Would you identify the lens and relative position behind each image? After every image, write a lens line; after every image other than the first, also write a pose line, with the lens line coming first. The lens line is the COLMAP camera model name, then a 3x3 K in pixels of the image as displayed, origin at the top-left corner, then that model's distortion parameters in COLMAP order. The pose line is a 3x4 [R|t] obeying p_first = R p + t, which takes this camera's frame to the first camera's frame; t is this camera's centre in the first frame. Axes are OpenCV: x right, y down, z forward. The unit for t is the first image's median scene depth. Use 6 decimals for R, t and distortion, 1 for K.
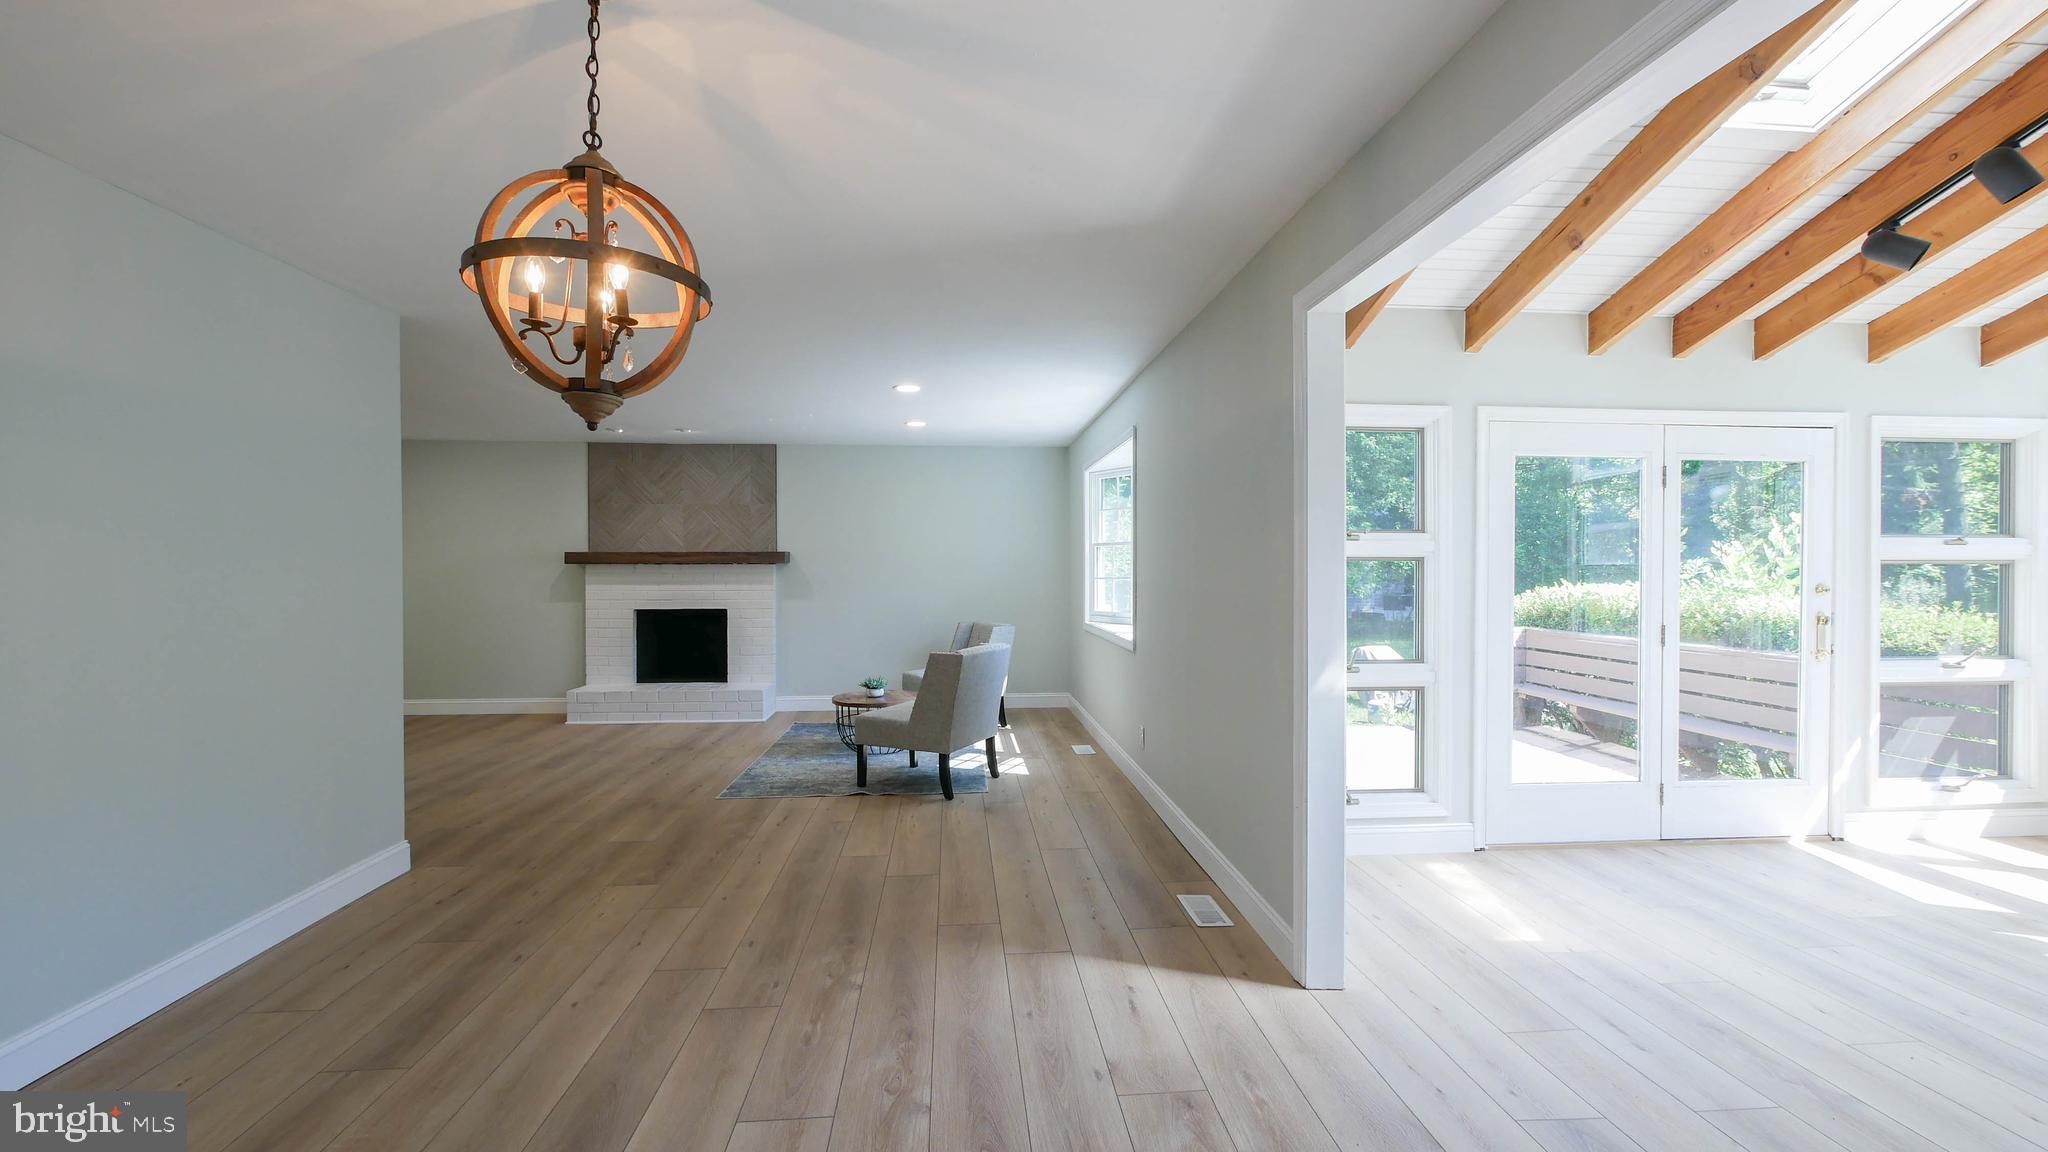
lens RADIAL K [[843.4, 0, 1020.0], [0, 843.4, 573.9], [0, 0, 1]] dist [-0.007157, 0.000268]
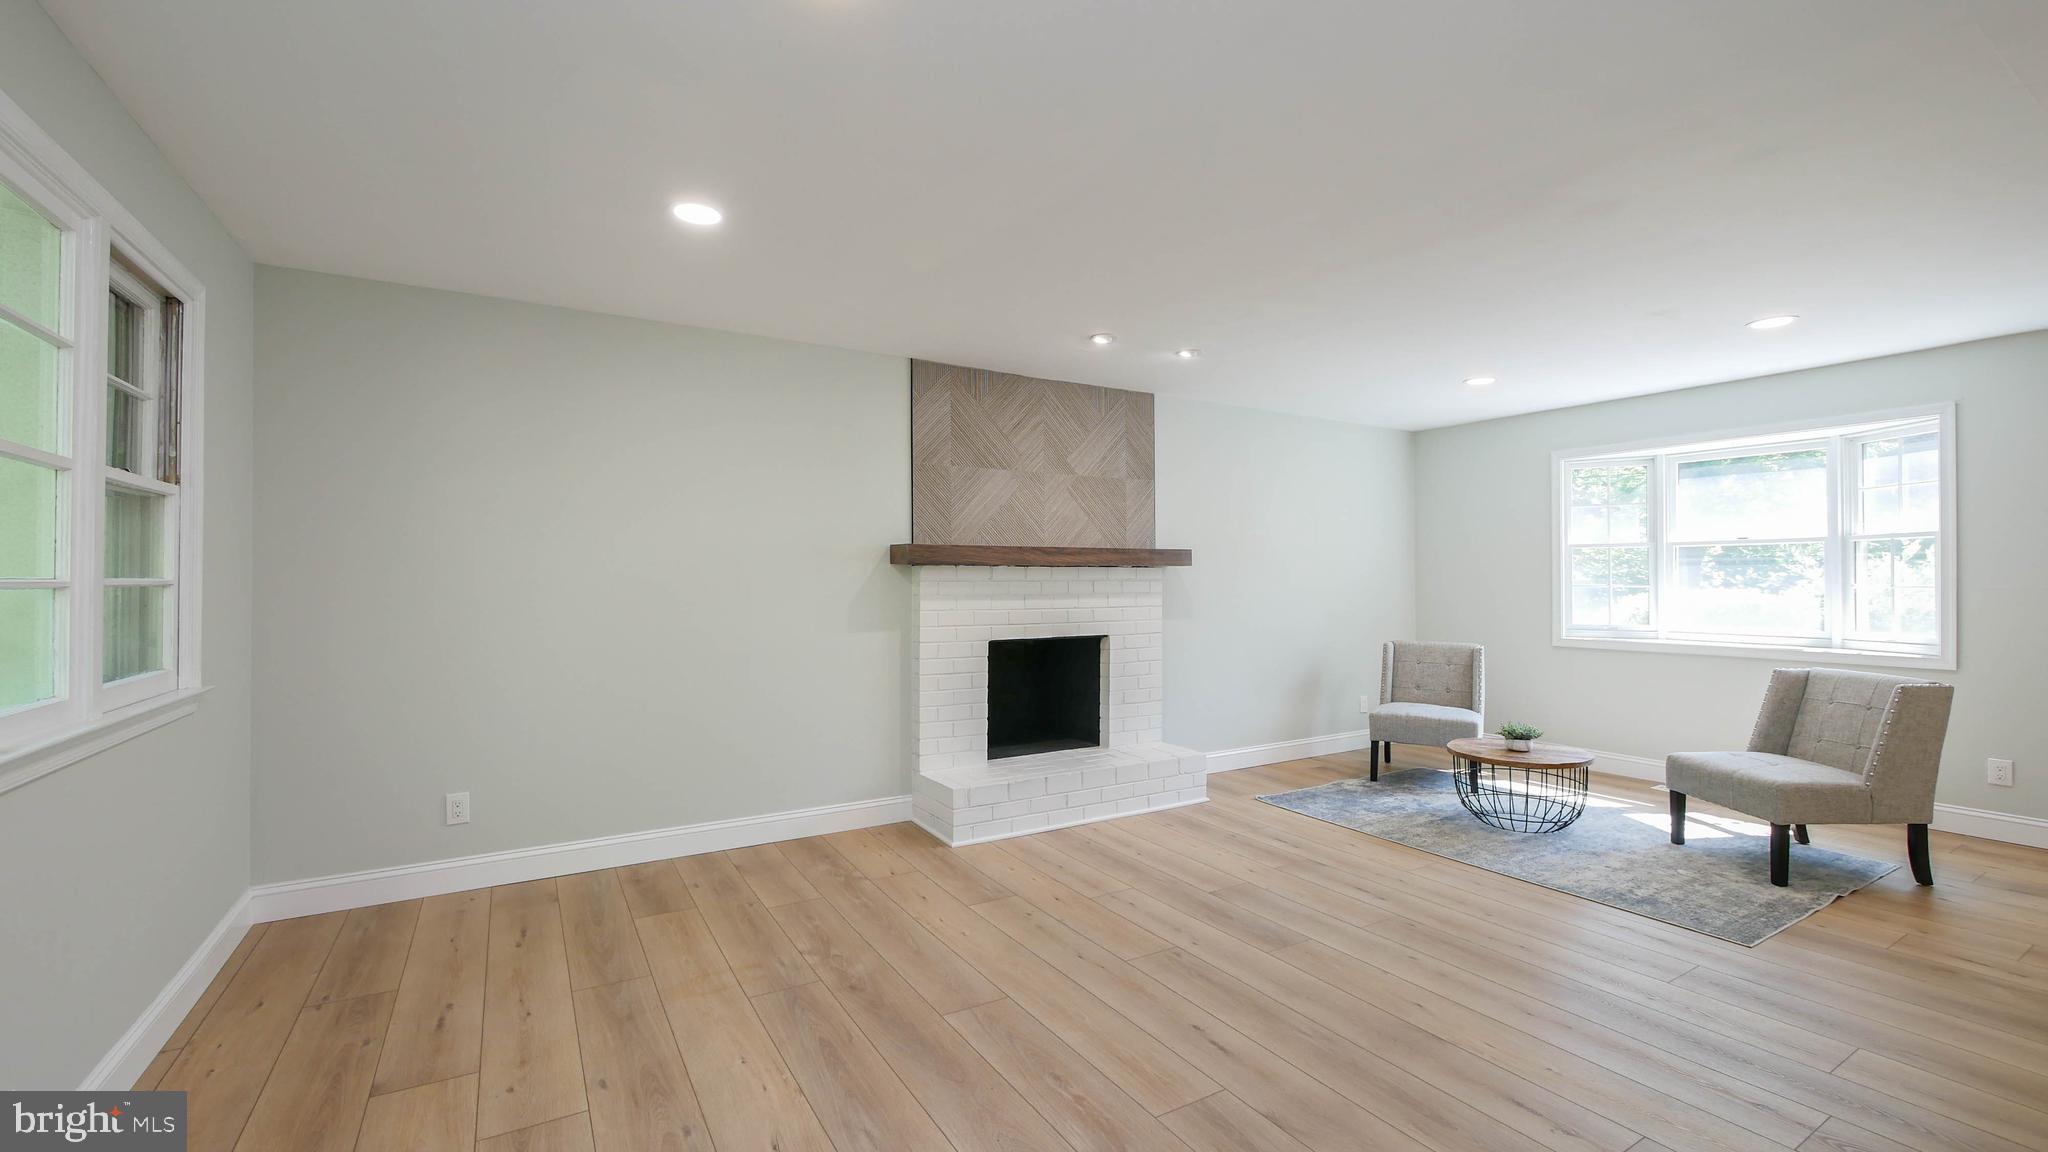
lens RADIAL K [[843.4, 0, 1020.0], [0, 843.4, 573.9], [0, 0, 1]] dist [-0.007157, 0.000268]
pose [[0.895766, 0.002262, 0.444521, -1.308921], [0.003706, 0.999914, -0.012557, 0.003358], [-0.444511, 0.012895, 0.895680, 0.816649]]
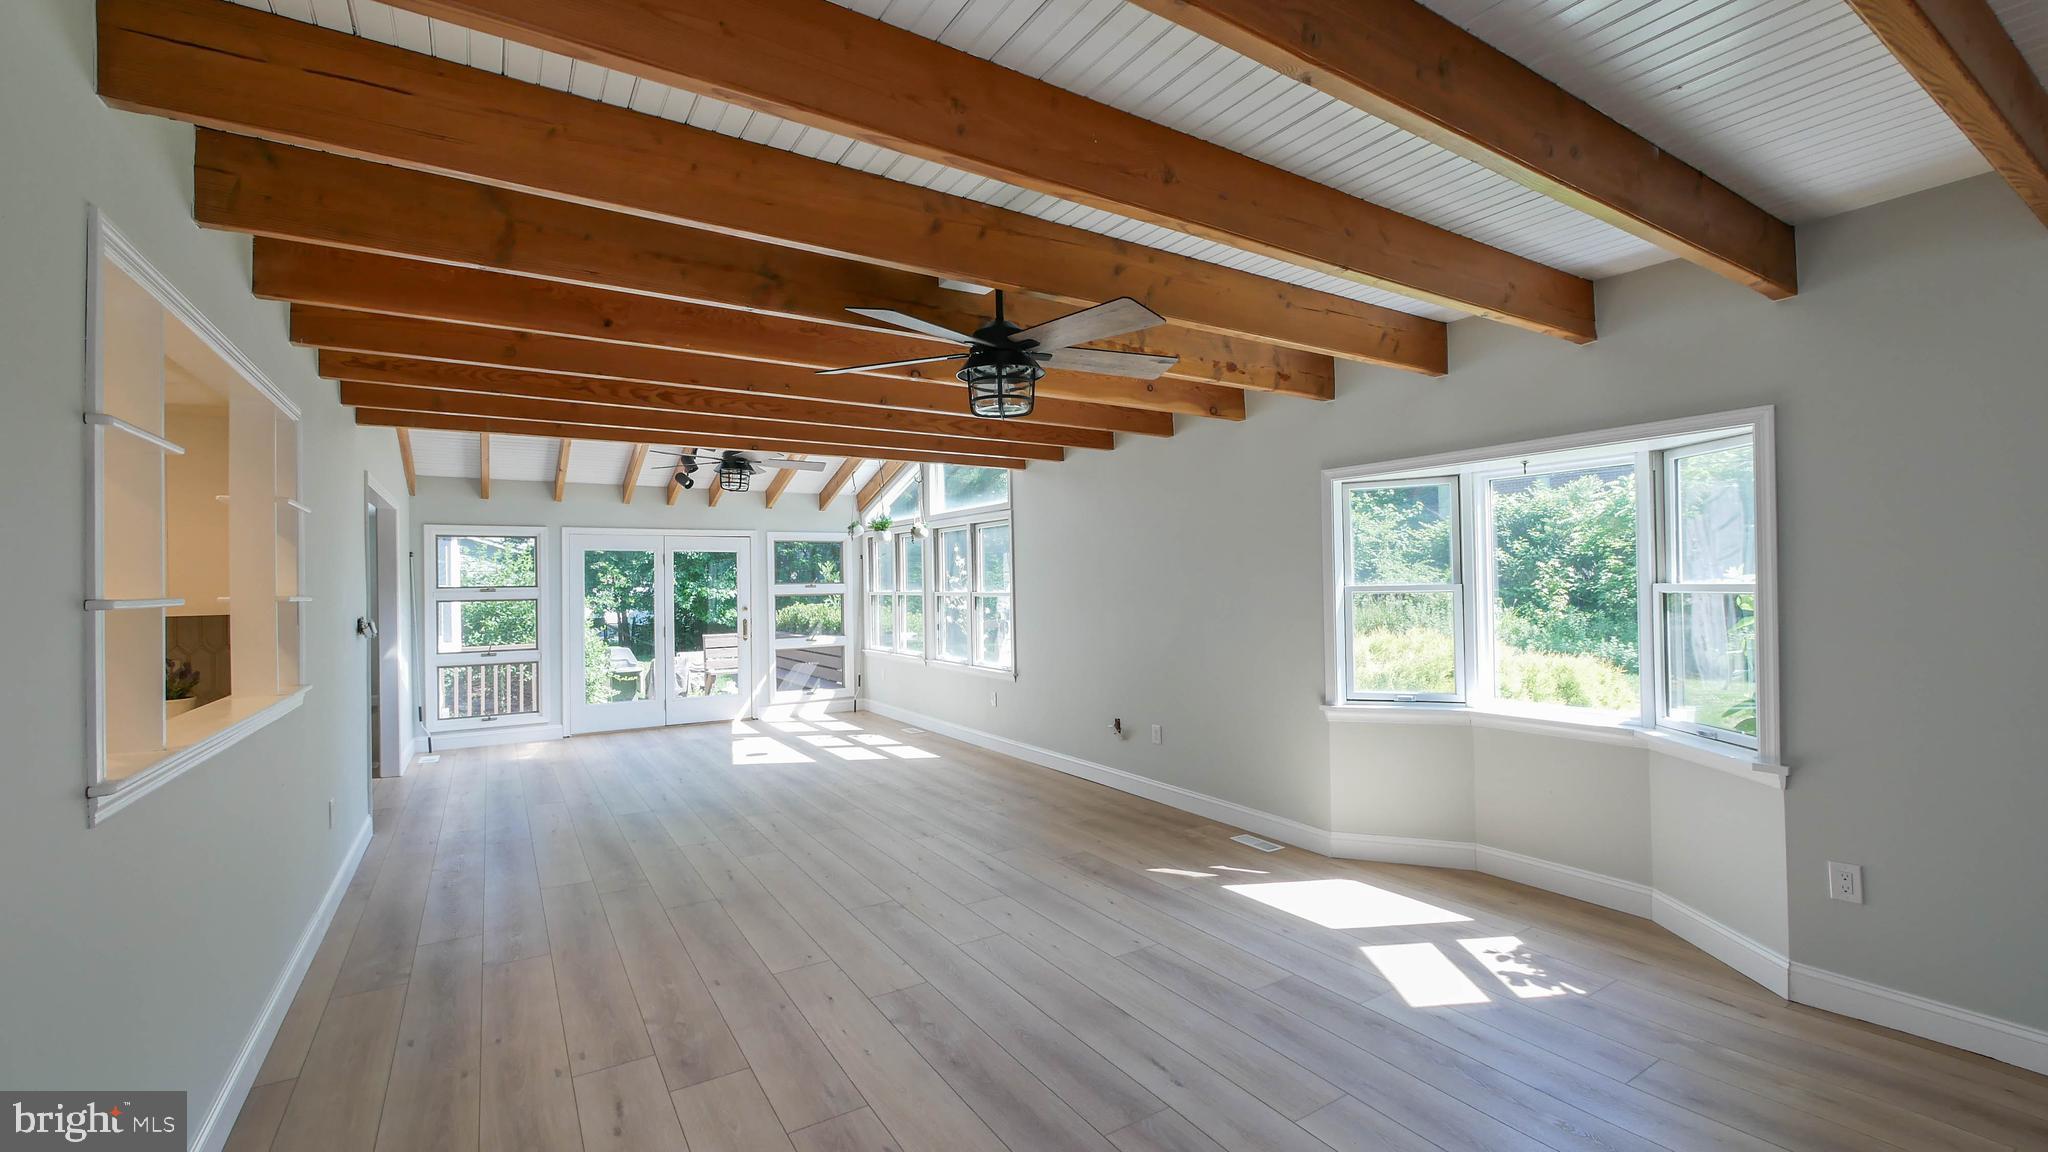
lens RADIAL K [[843.0, 0, 1017.5], [0, 843.0, 574.8], [0, 0, 1]] dist [-0.013296, 0.003787]
pose [[0.887215, -0.009448, 0.461259, 0.561127], [0.020293, 0.999622, -0.018559, -0.015919], [-0.460910, 0.025826, 0.887071, -1.355810]]
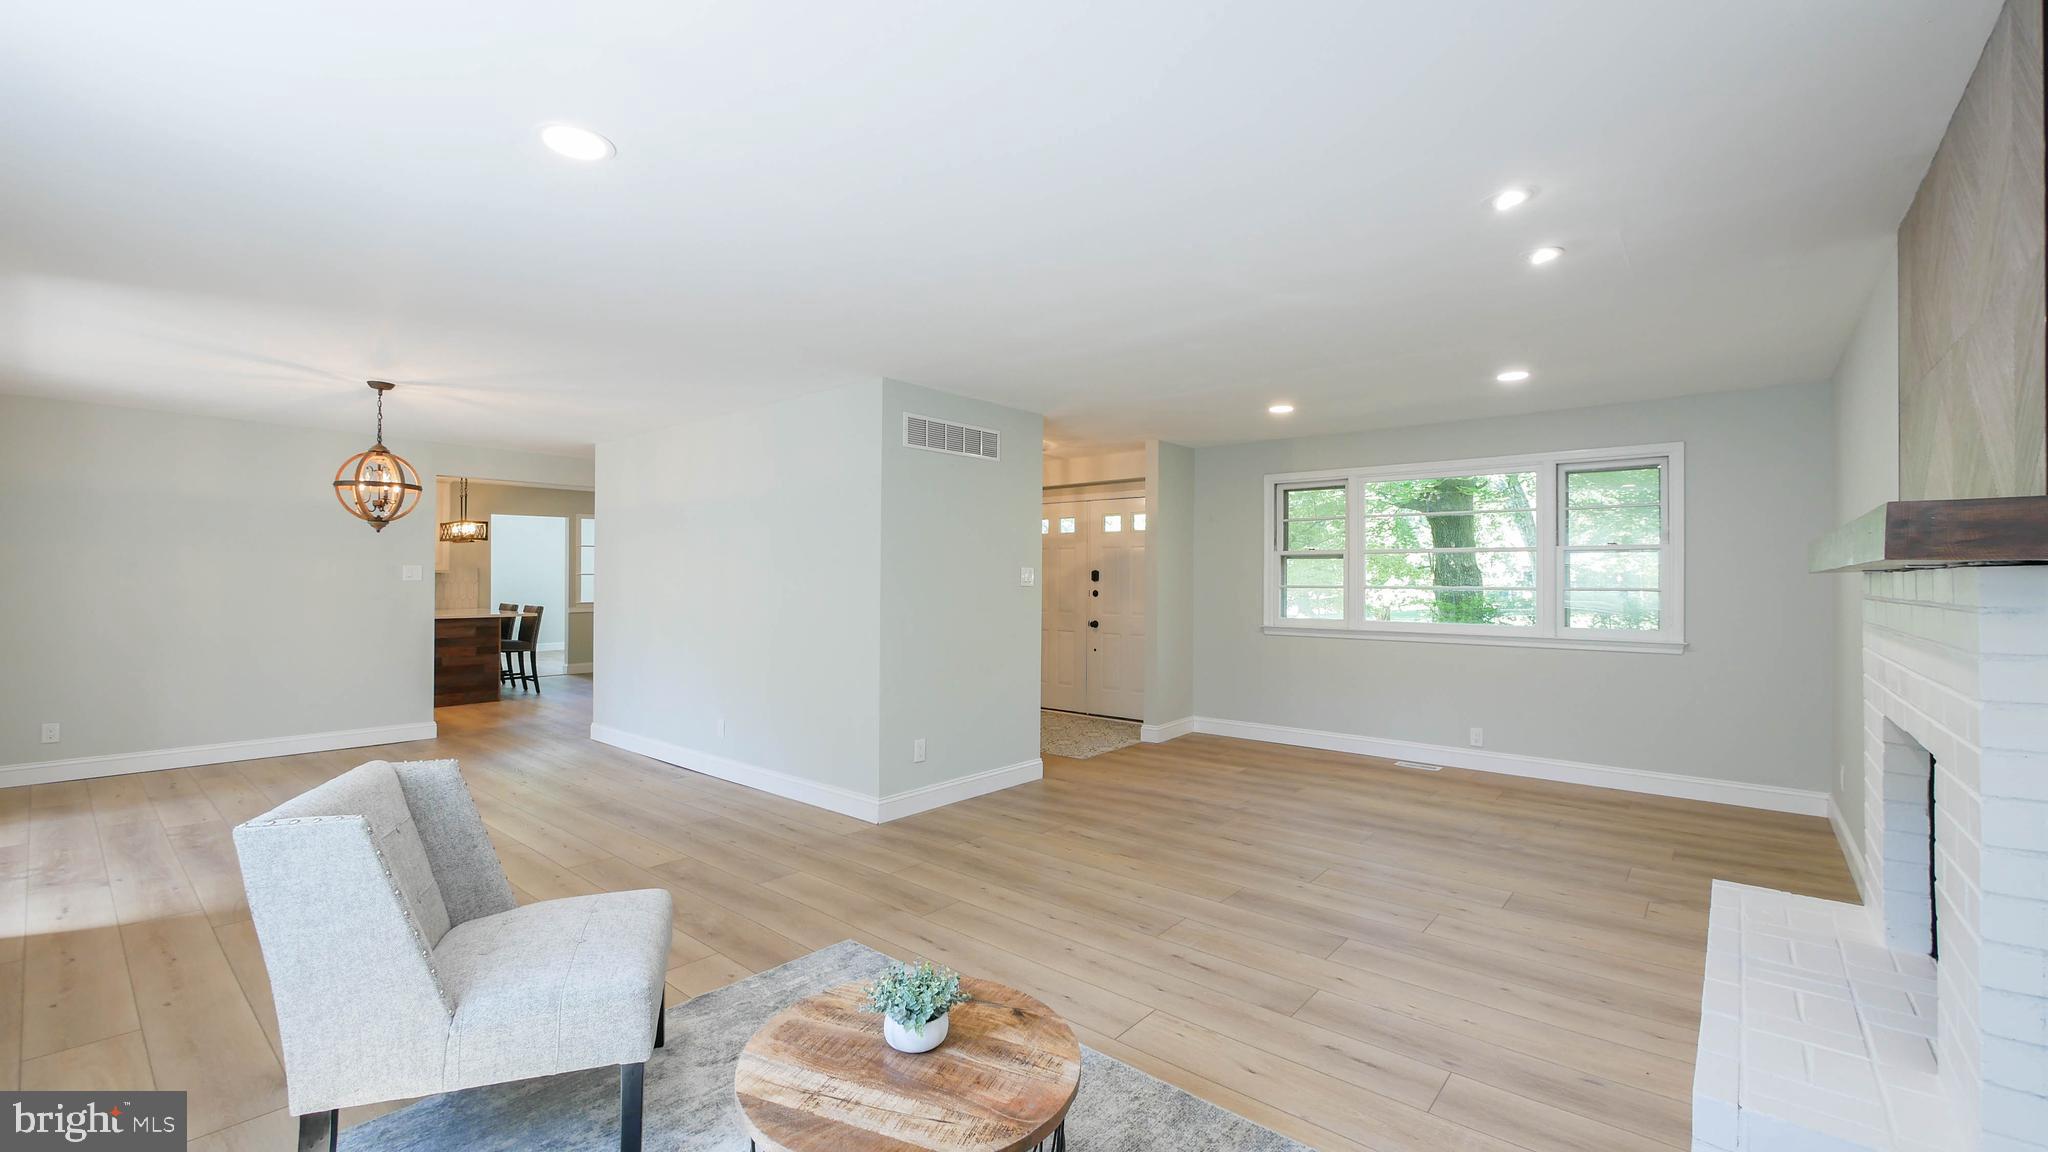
lens RADIAL K [[843.4, 0, 1020.0], [0, 843.4, 573.9], [0, 0, 1]] dist [-0.007157, 0.000268]
pose [[-0.708595, -0.007780, -0.705573, 0.000935], [-0.010271, 0.999947, -0.000711, -0.014731], [0.705541, 0.006743, -0.708637, 1.830383]]
